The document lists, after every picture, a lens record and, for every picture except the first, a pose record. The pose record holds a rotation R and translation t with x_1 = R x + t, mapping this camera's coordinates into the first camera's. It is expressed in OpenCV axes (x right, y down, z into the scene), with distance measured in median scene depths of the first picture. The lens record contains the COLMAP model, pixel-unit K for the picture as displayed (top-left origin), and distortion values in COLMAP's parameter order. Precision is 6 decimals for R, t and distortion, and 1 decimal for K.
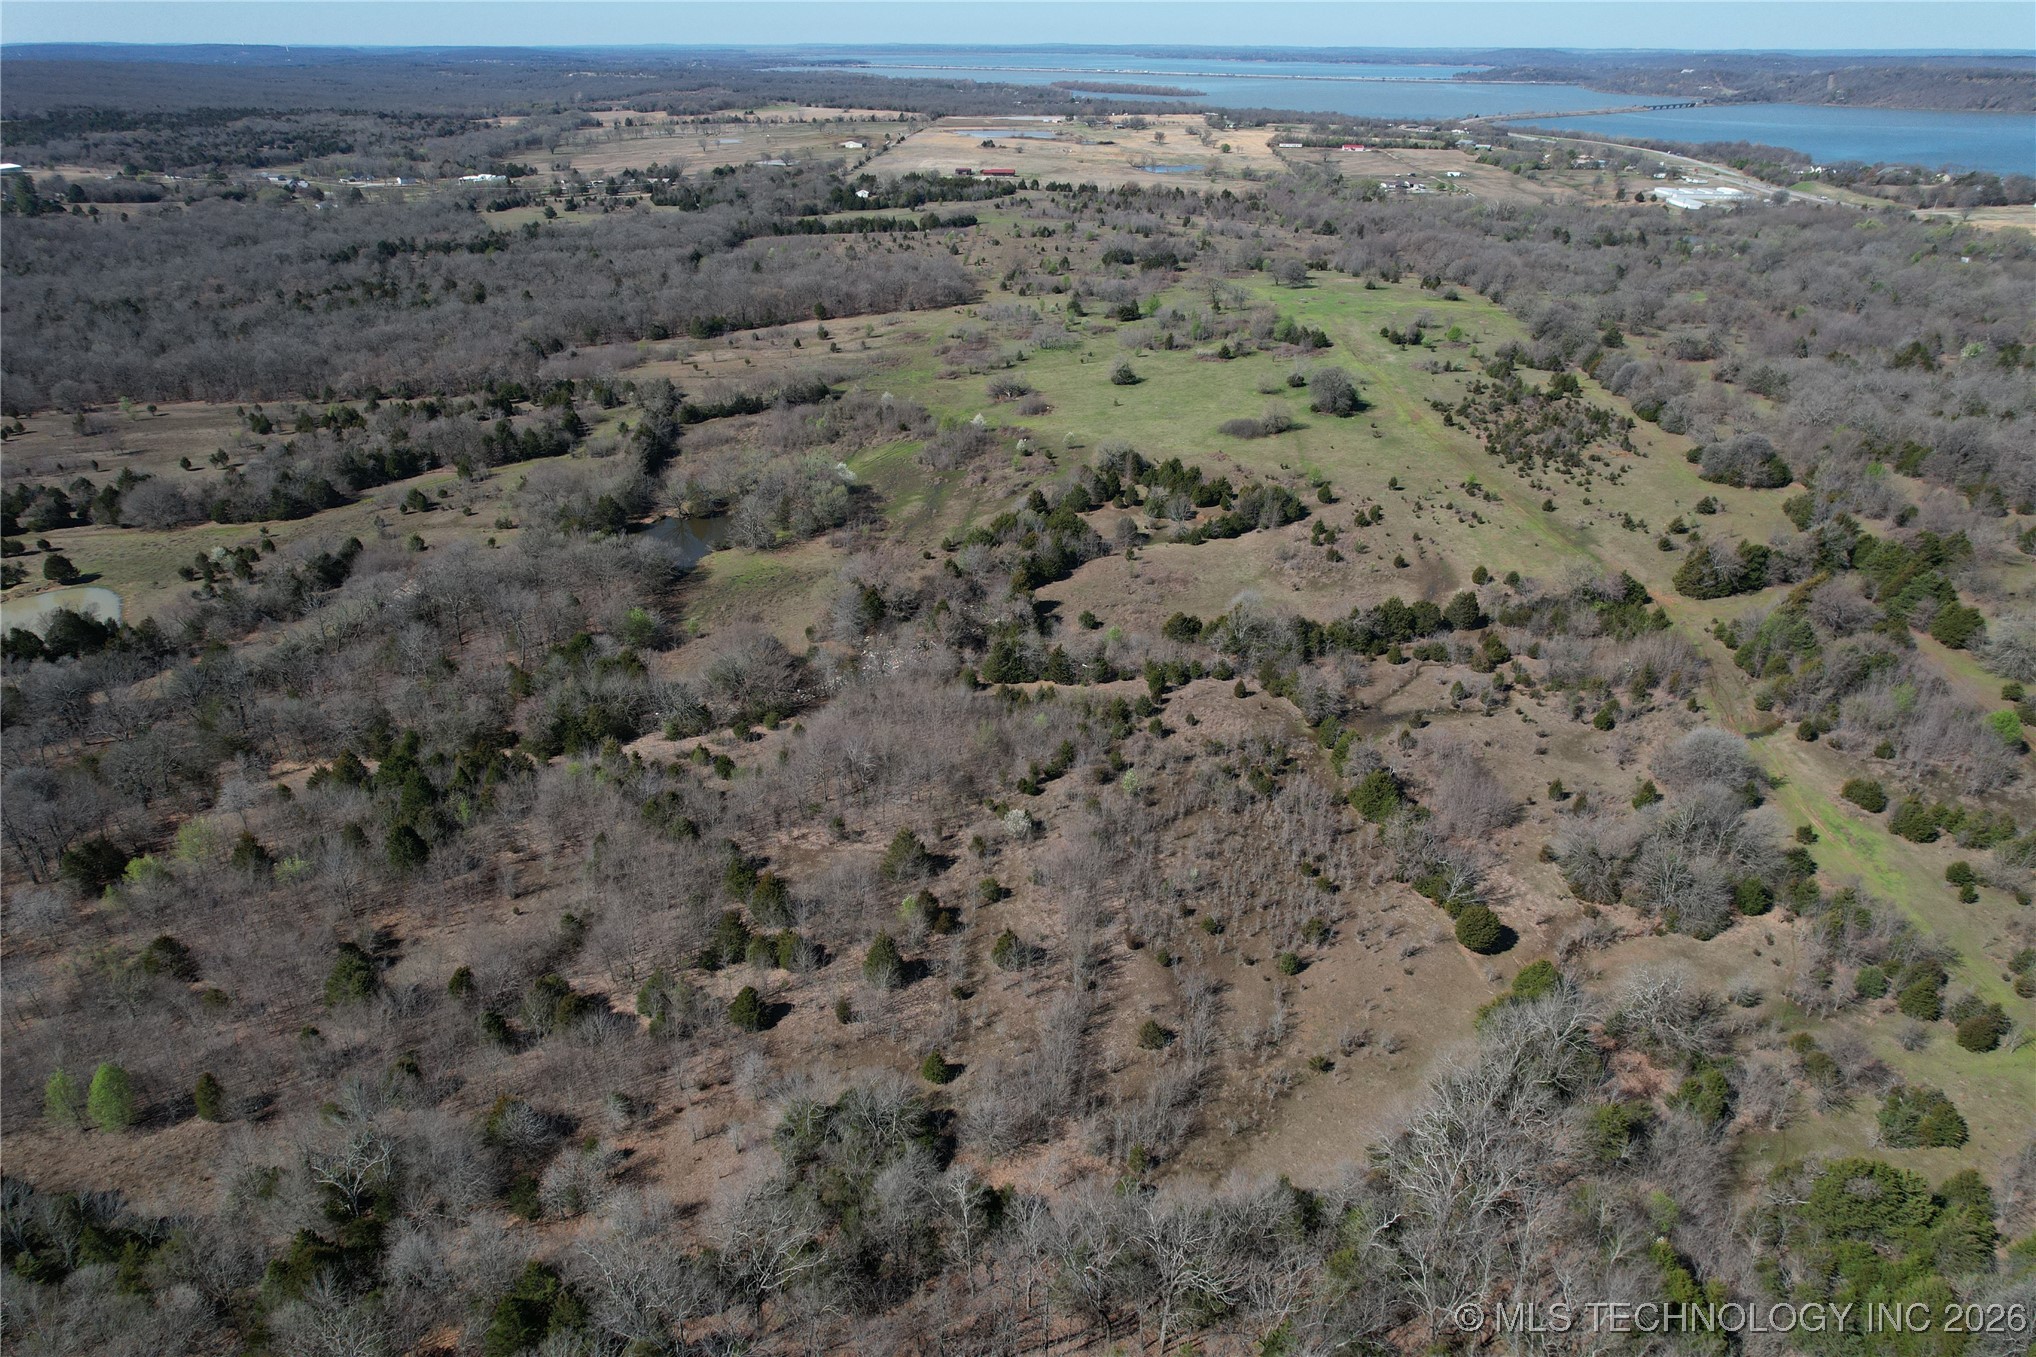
lens RADIAL K [[1299.5, 0, 1028.2], [0, 1299.5, 678.1], [0, 0, 1]] dist [-0.078120, 0.065719]
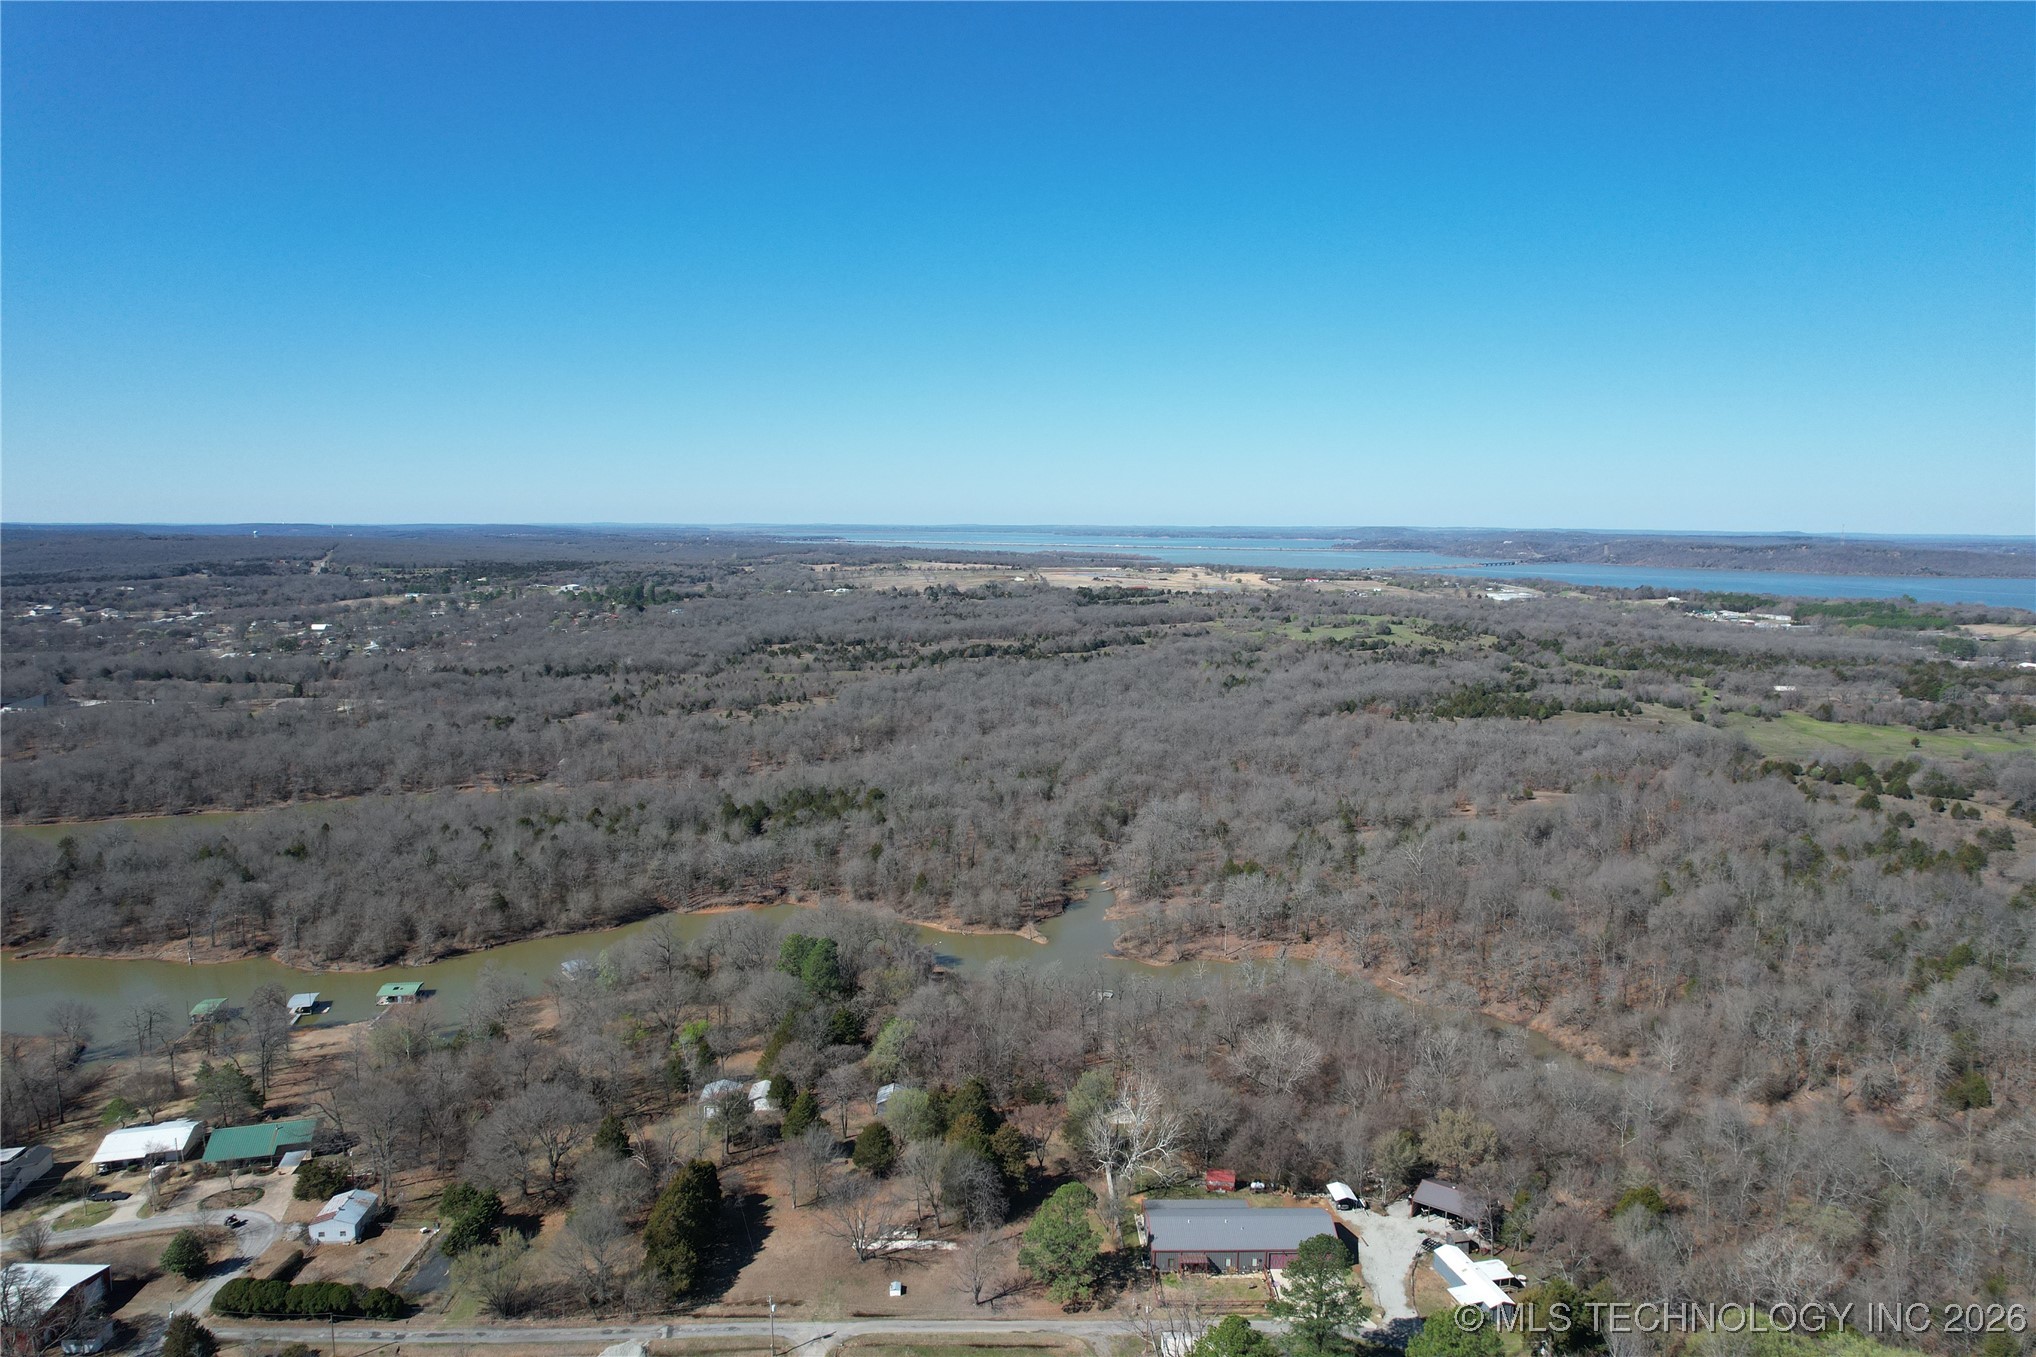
lens RADIAL K [[1299.5, 0, 1028.2], [0, 1299.5, 678.1], [0, 0, 1]] dist [-0.078120, 0.065719]
pose [[0.997046, -0.002391, 0.076763, -0.115338], [0.027911, 0.942457, -0.333160, 0.121345], [-0.071549, 0.334319, 0.939740, -0.244045]]
